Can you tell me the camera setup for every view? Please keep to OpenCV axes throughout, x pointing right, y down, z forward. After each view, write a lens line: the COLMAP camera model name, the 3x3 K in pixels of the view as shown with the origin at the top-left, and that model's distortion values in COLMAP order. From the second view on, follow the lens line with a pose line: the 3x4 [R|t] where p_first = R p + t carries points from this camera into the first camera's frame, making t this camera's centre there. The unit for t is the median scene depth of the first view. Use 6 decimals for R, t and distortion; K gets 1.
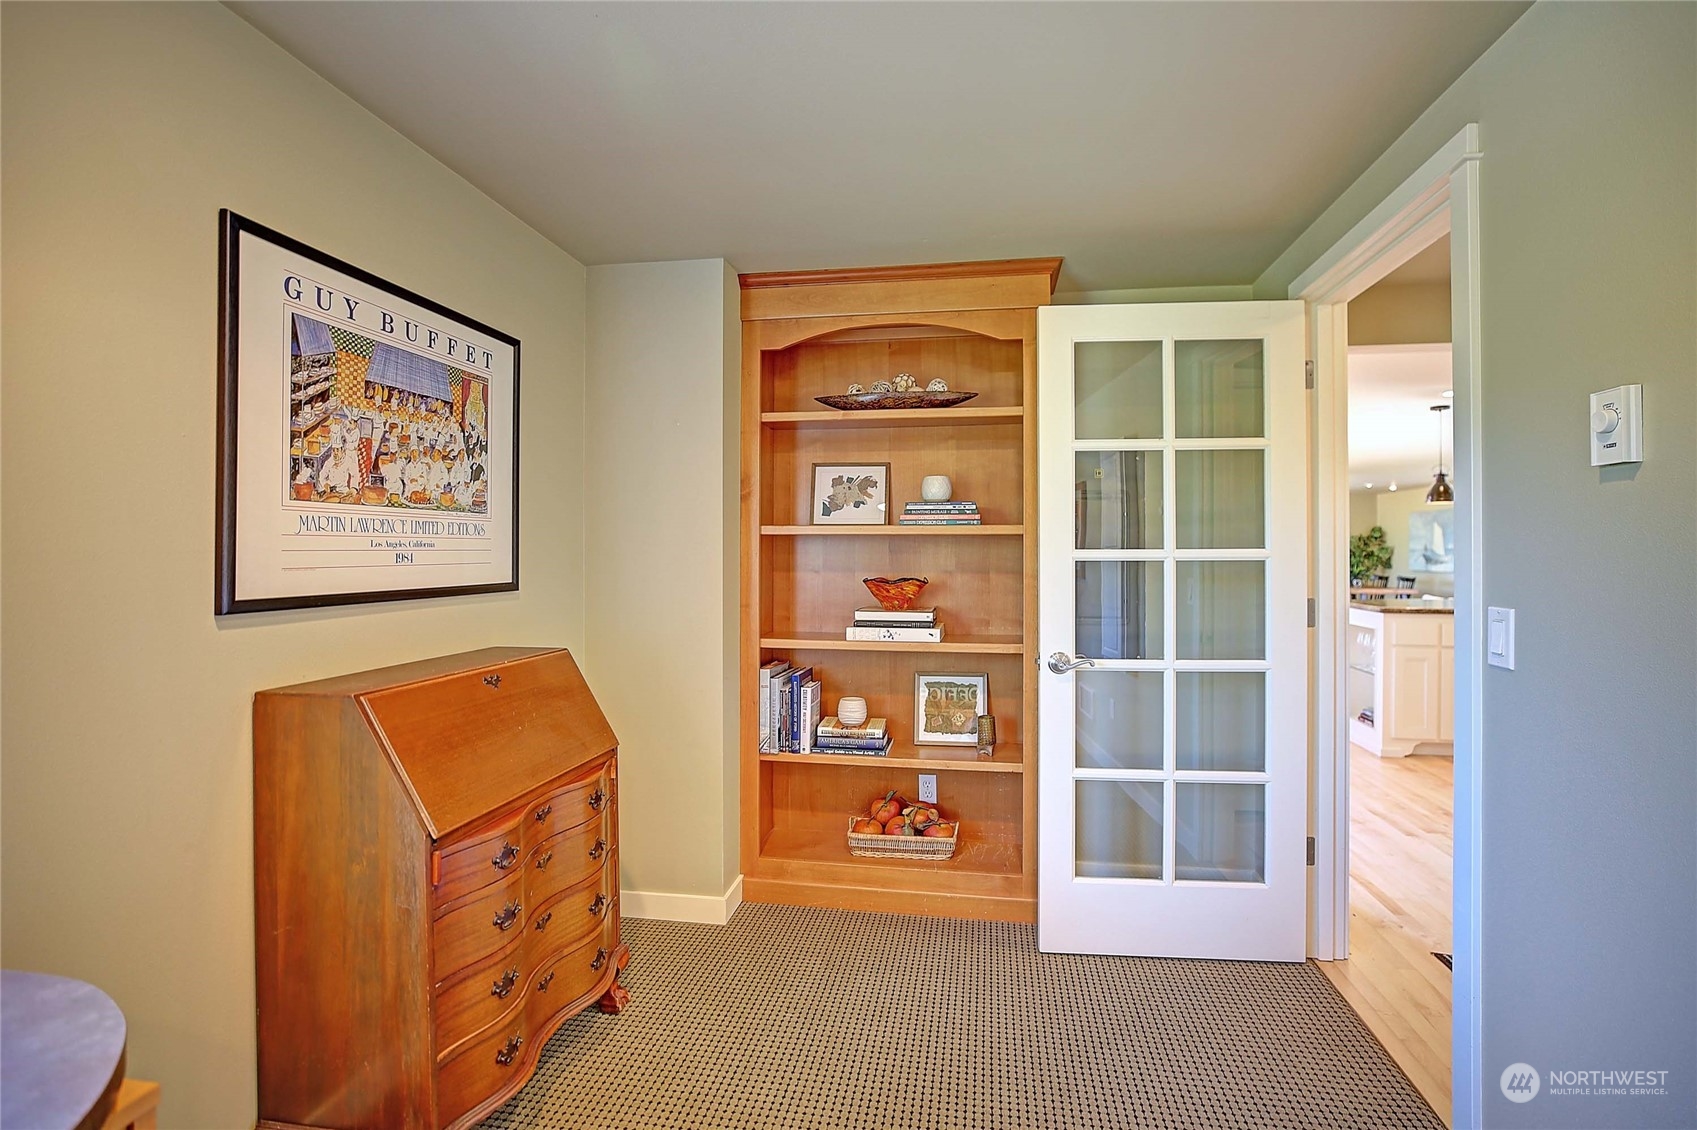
lens RADIAL K [[778.3, 0, 849.9], [0, 778.3, 554.3], [0, 0, 1]] dist [-0.022740, 0.004503]
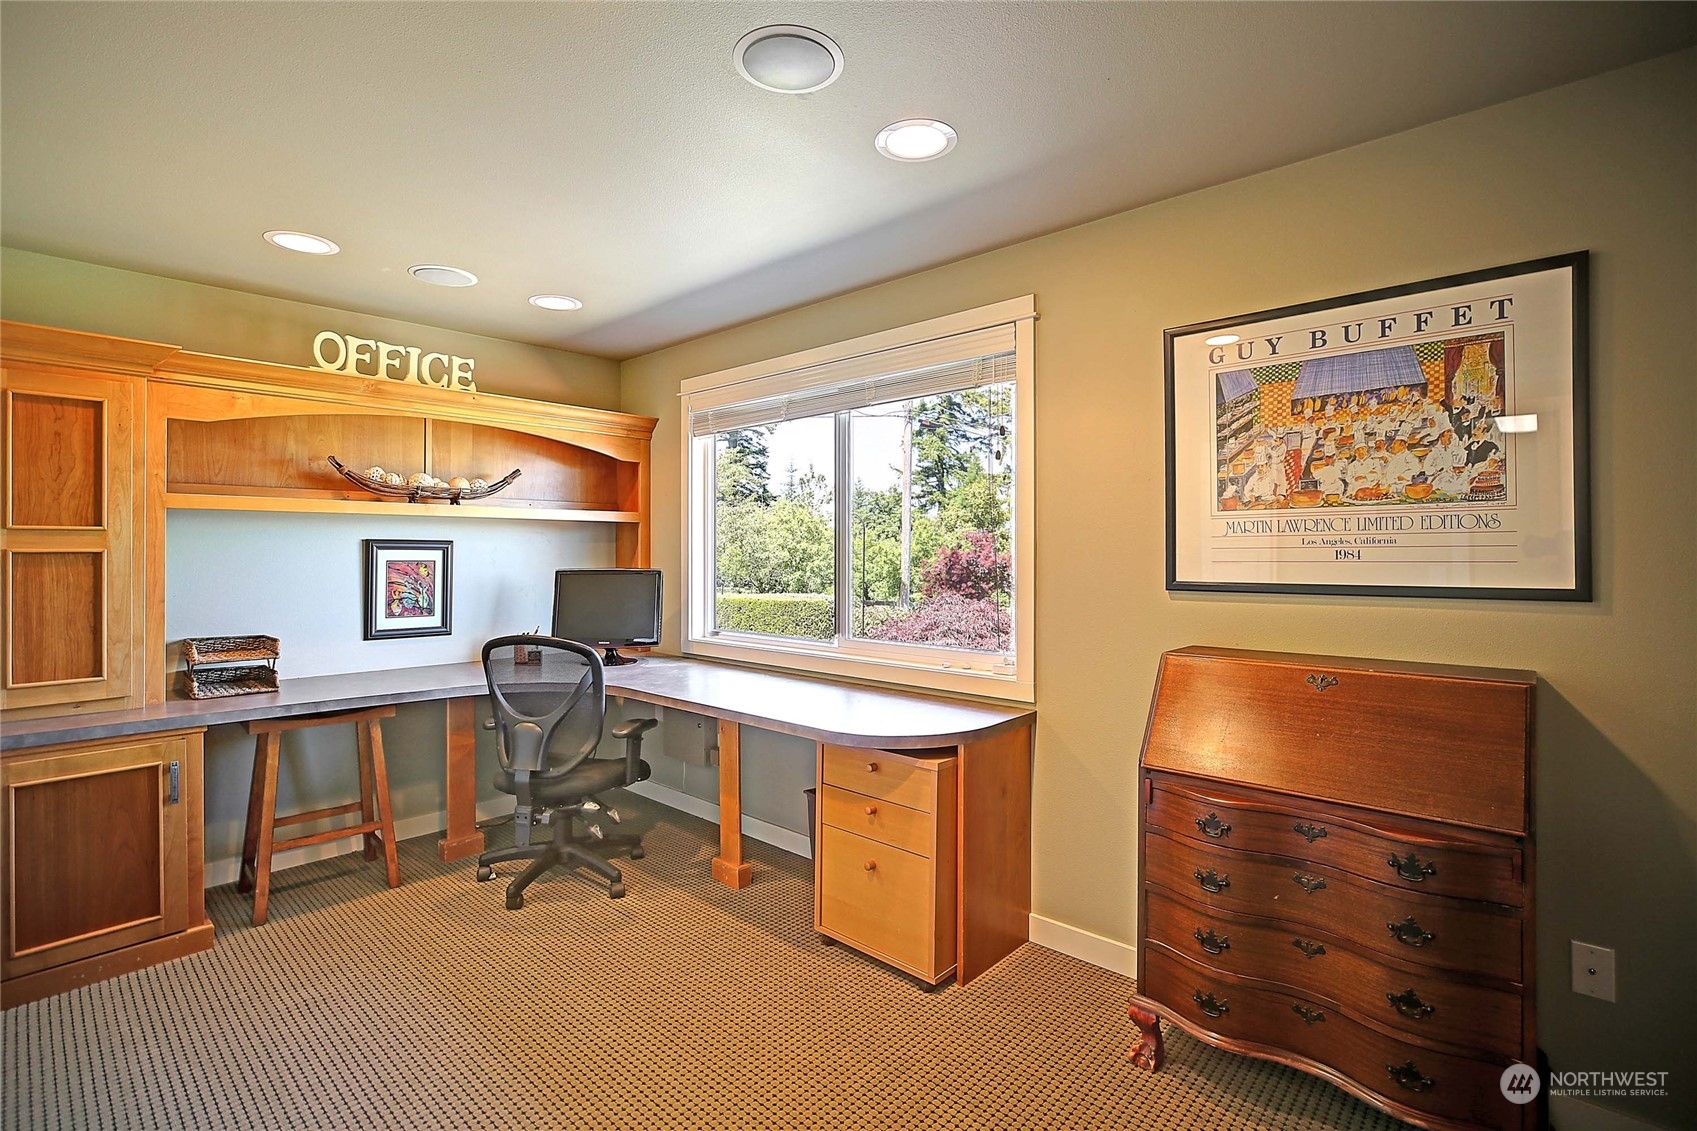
lens RADIAL K [[778.3, 0, 851.8], [0, 778.3, 555.5], [0, 0, 1]] dist [-0.022740, 0.004503]
pose [[-0.535796, 0.000876, -0.844347, 0.669125], [-0.002841, 0.999992, 0.002840, 0.004939], [0.844343, 0.003921, -0.535789, 1.020641]]
